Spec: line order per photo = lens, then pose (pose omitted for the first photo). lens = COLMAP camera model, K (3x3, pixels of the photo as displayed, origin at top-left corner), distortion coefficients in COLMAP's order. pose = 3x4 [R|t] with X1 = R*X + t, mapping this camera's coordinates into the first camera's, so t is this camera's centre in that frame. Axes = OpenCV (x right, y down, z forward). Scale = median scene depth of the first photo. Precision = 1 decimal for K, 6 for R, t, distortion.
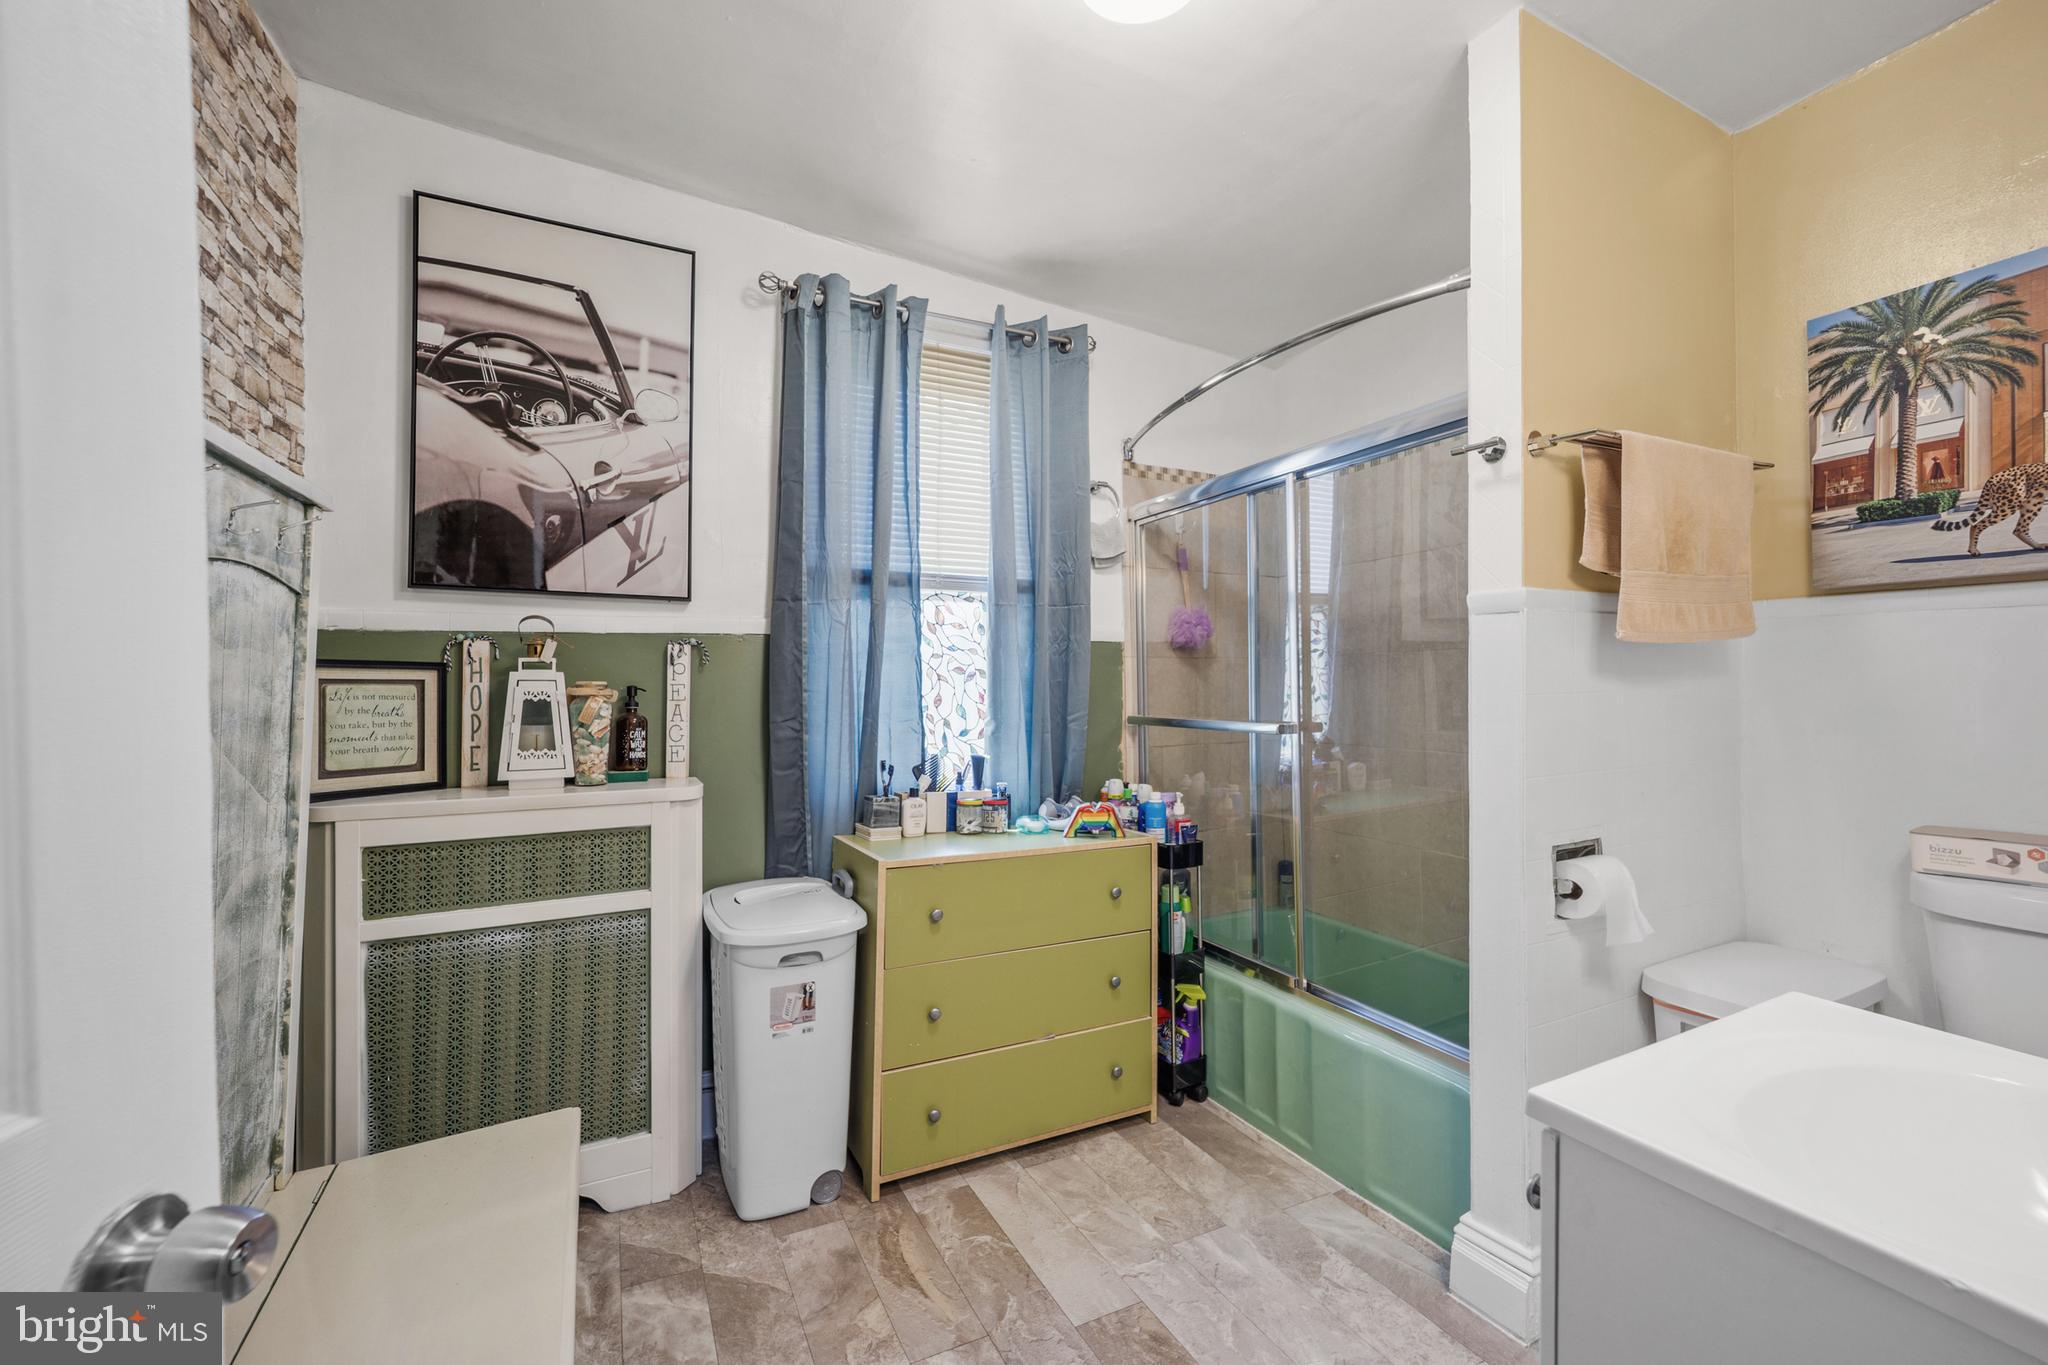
lens RADIAL K [[844.6, 0, 1033.6], [0, 844.6, 679.1], [0, 0, 1]] dist [-0.000764, -0.000172]
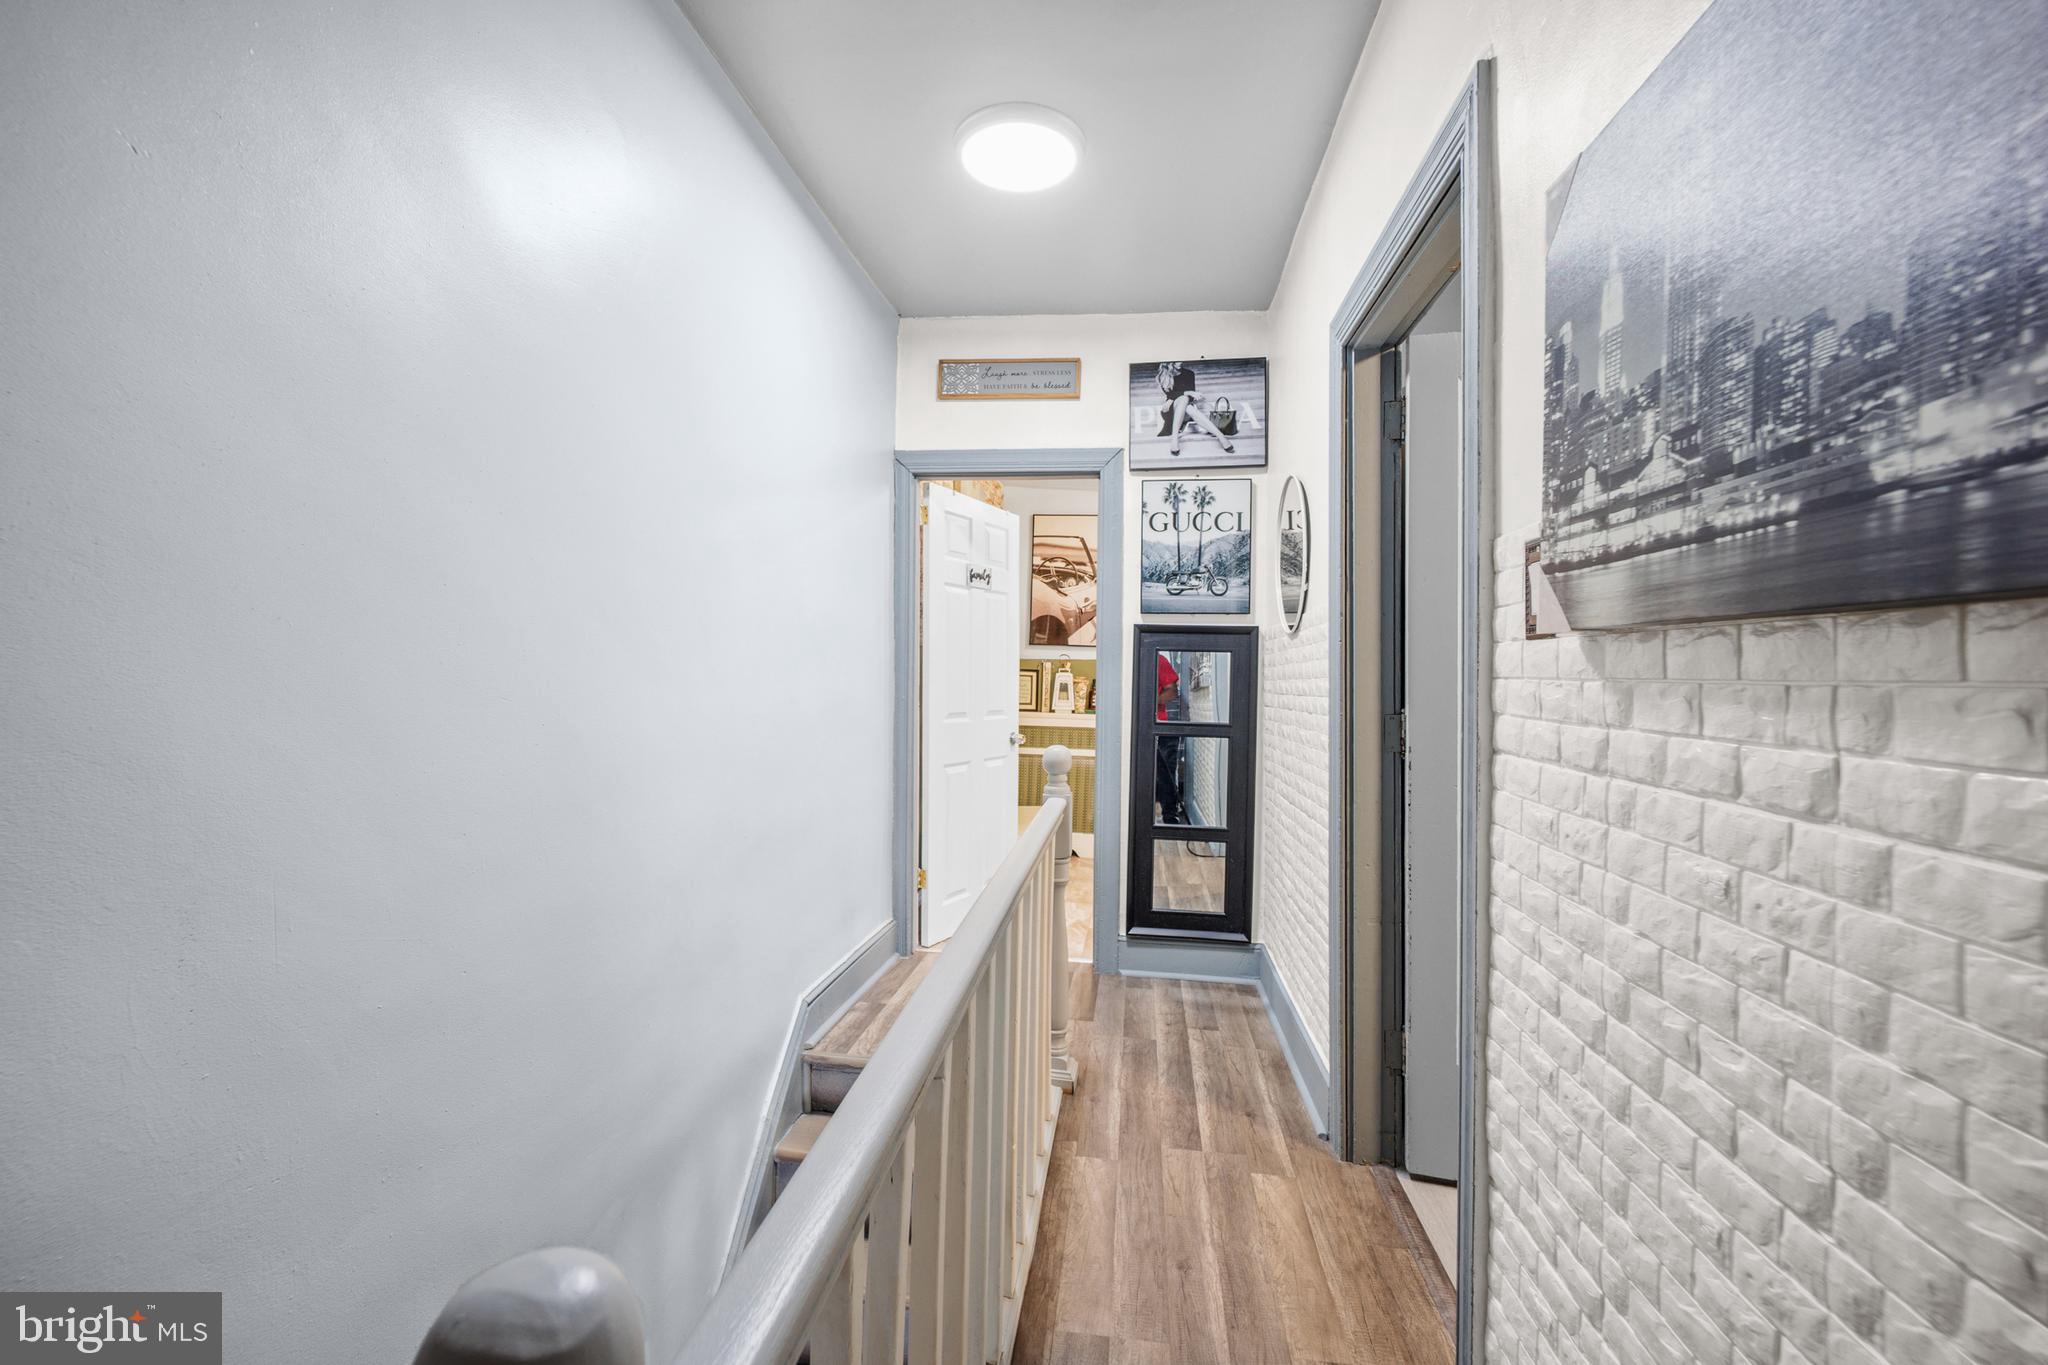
lens RADIAL K [[844.6, 0, 1023.9], [0, 844.6, 670.8], [0, 0, 1]] dist [-0.000764, -0.000172]
pose [[0.819443, 0.020563, -0.572792, 0.957509], [-0.022383, 0.999742, 0.003869, -0.025994], [0.572723, 0.009651, 0.819692, -1.455843]]
